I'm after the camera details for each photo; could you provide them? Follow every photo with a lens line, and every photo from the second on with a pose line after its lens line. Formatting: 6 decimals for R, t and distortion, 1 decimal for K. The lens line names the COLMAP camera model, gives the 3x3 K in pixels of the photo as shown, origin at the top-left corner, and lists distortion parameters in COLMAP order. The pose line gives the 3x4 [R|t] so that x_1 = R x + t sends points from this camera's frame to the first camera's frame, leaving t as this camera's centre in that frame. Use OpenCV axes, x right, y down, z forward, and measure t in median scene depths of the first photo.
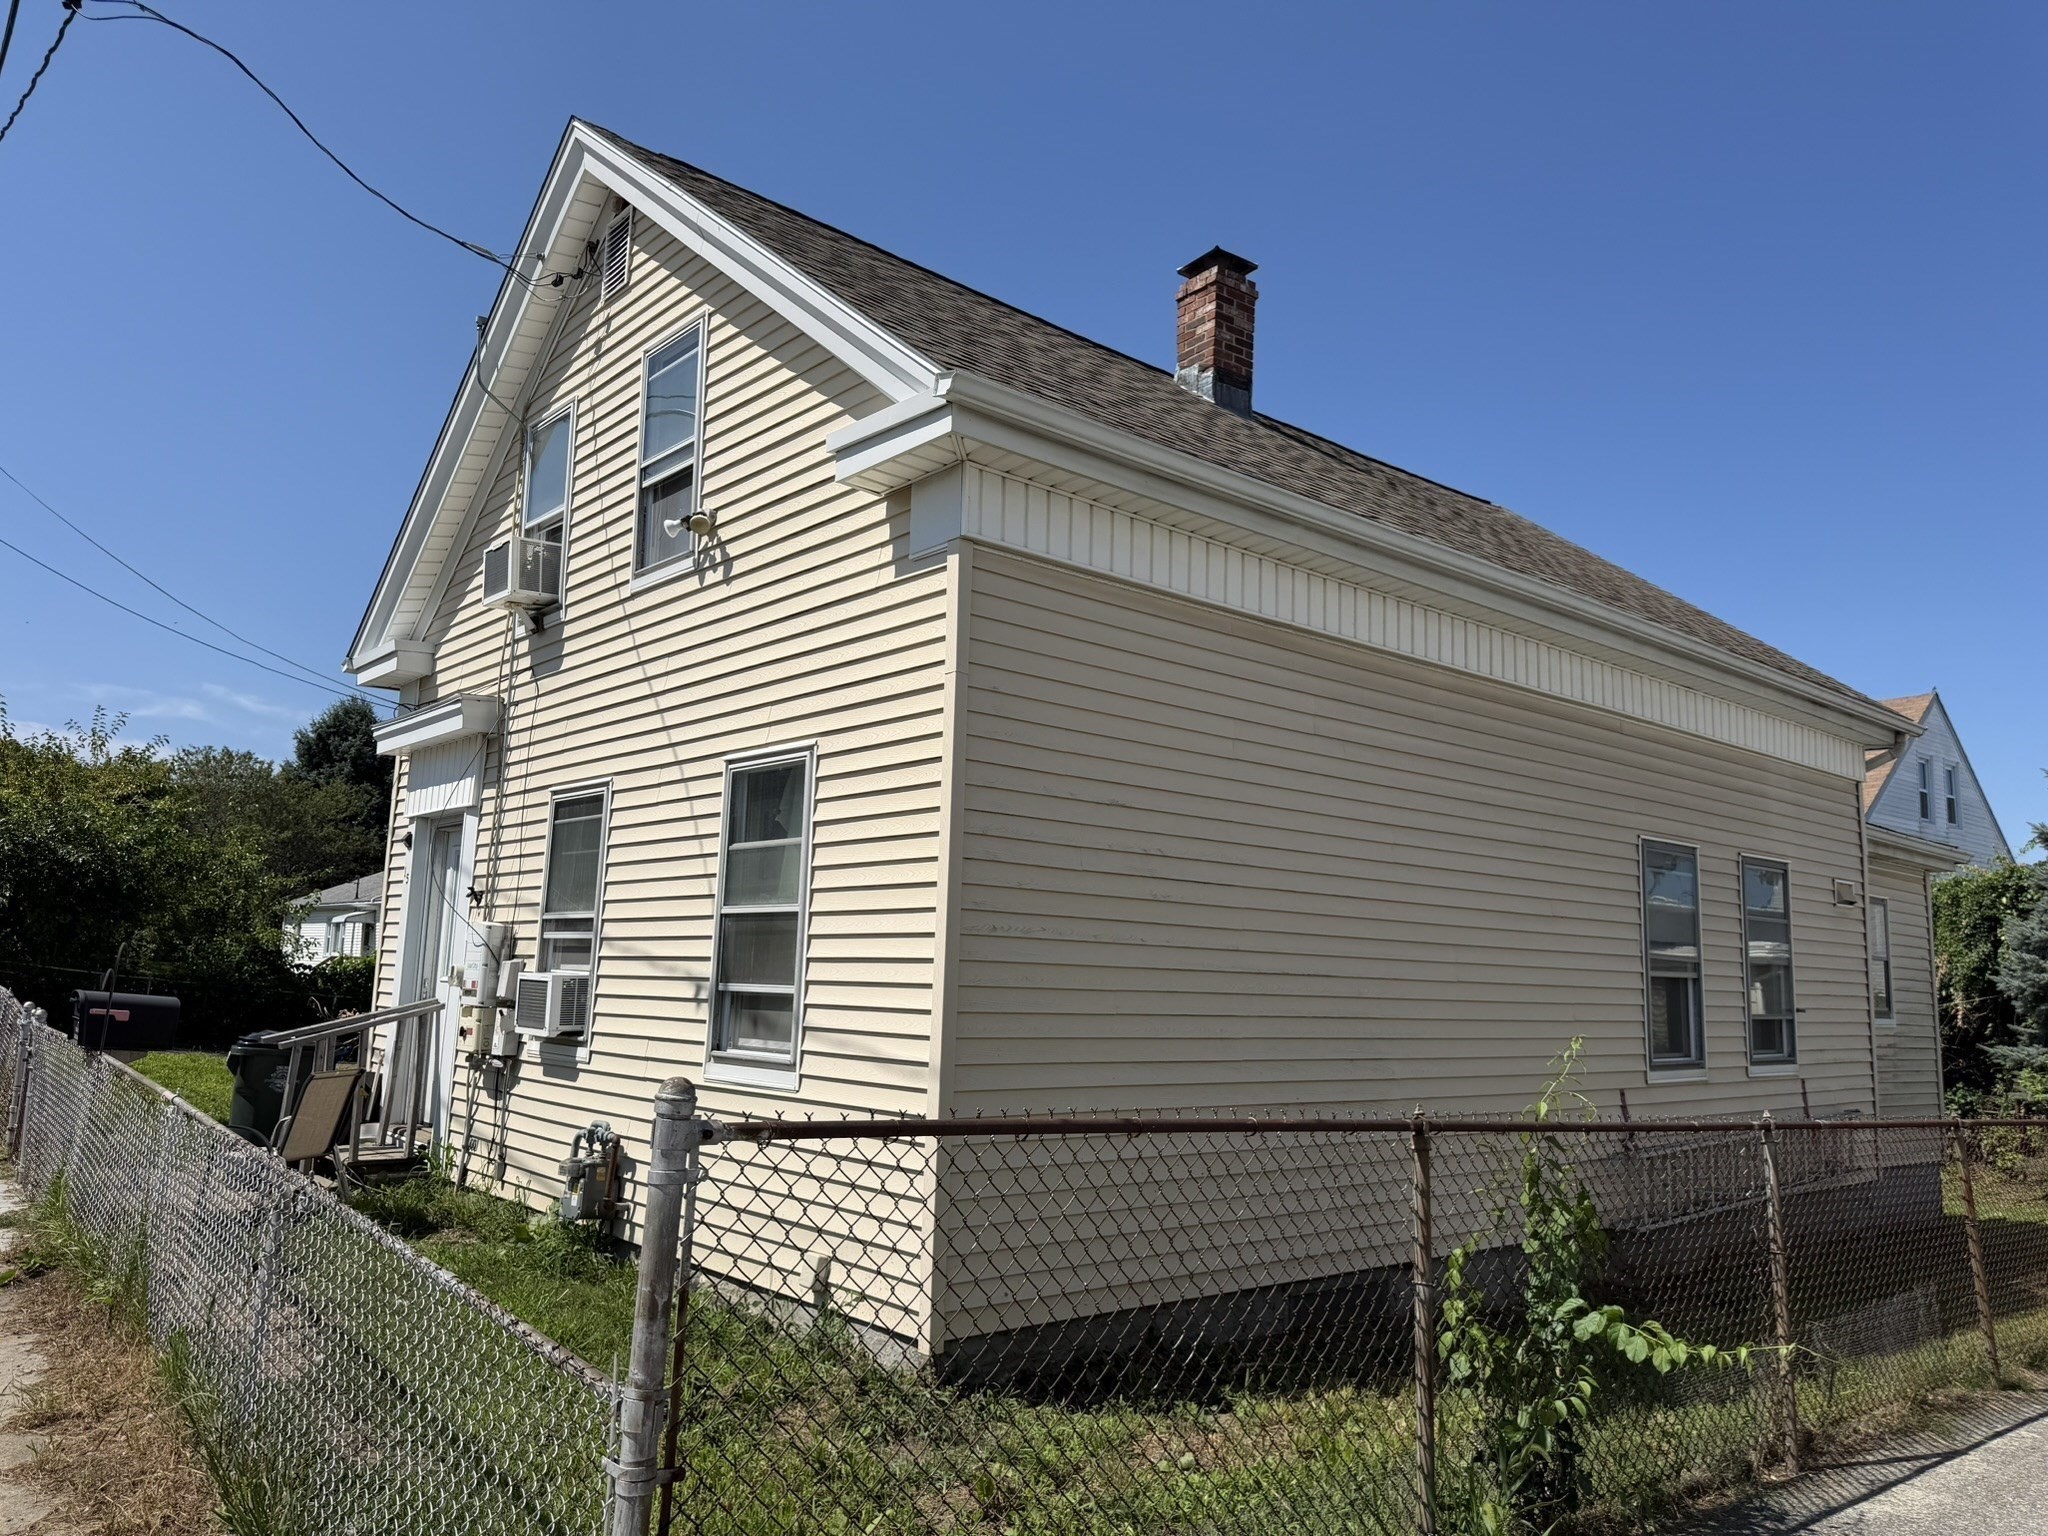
lens RADIAL K [[1450.6, 0, 1023.7], [0, 1450.6, 761.0], [0, 0, 1]] dist [0.019871, -0.007690]
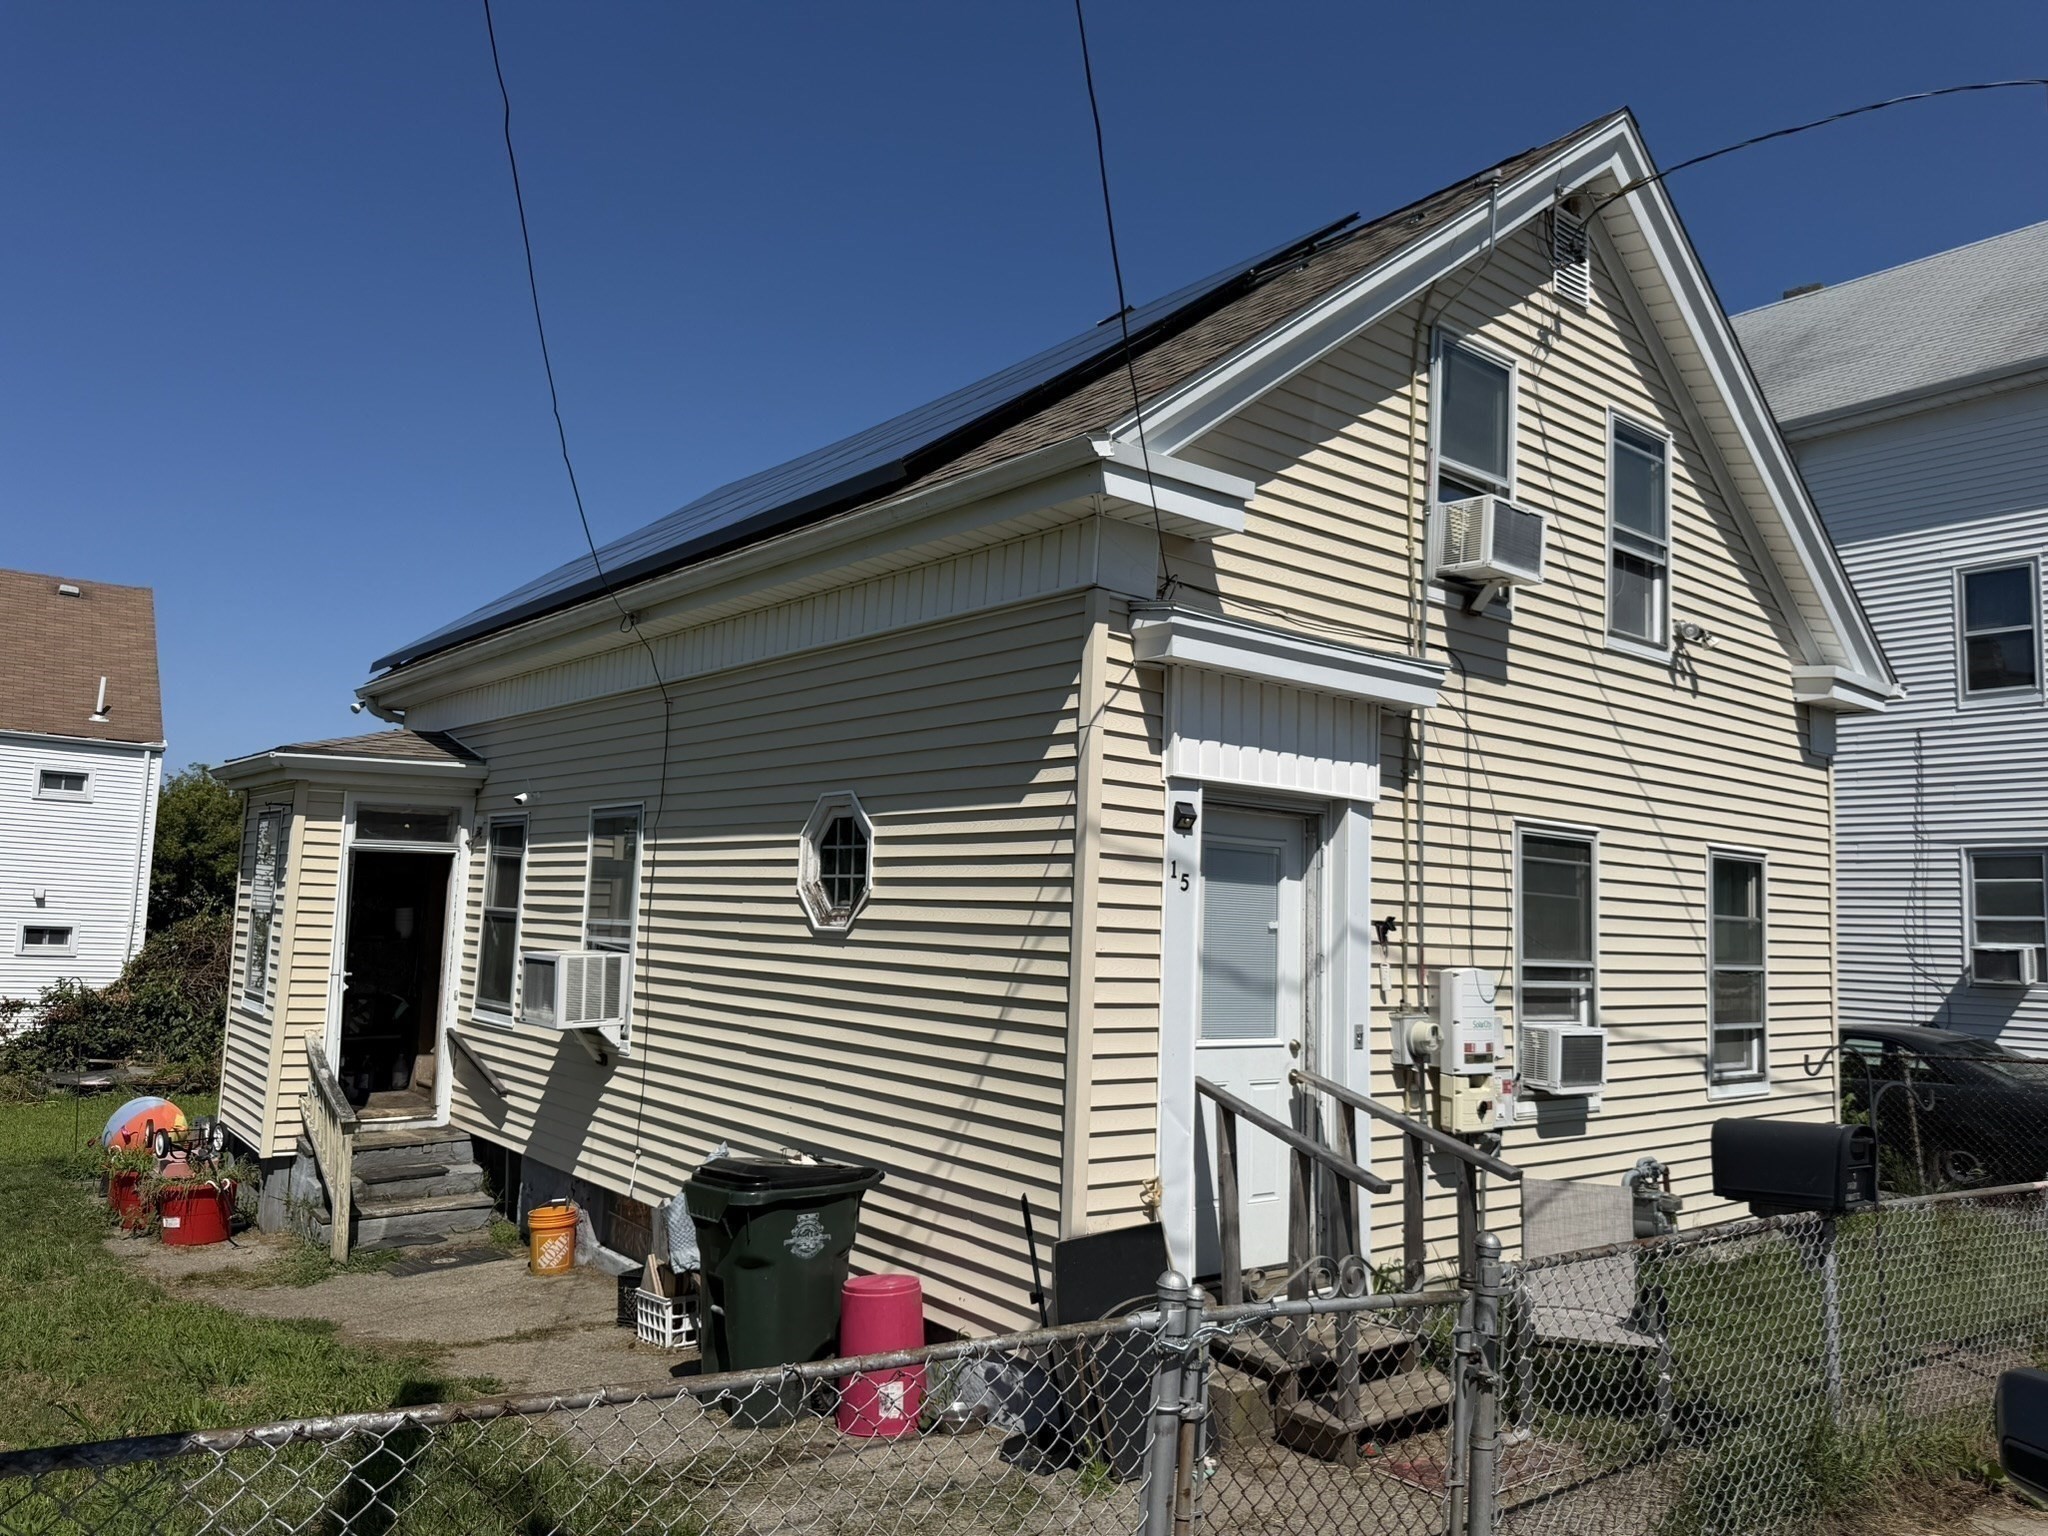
lens RADIAL K [[1450.6, 0, 1037.7], [0, 1450.6, 768.8], [0, 0, 1]] dist [0.019871, -0.007690]
pose [[0.031594, 0.084272, 0.995942, -1.384496], [-0.176409, 0.981266, -0.077434, 0.124583], [-0.983810, -0.173246, 0.045868, 1.431923]]
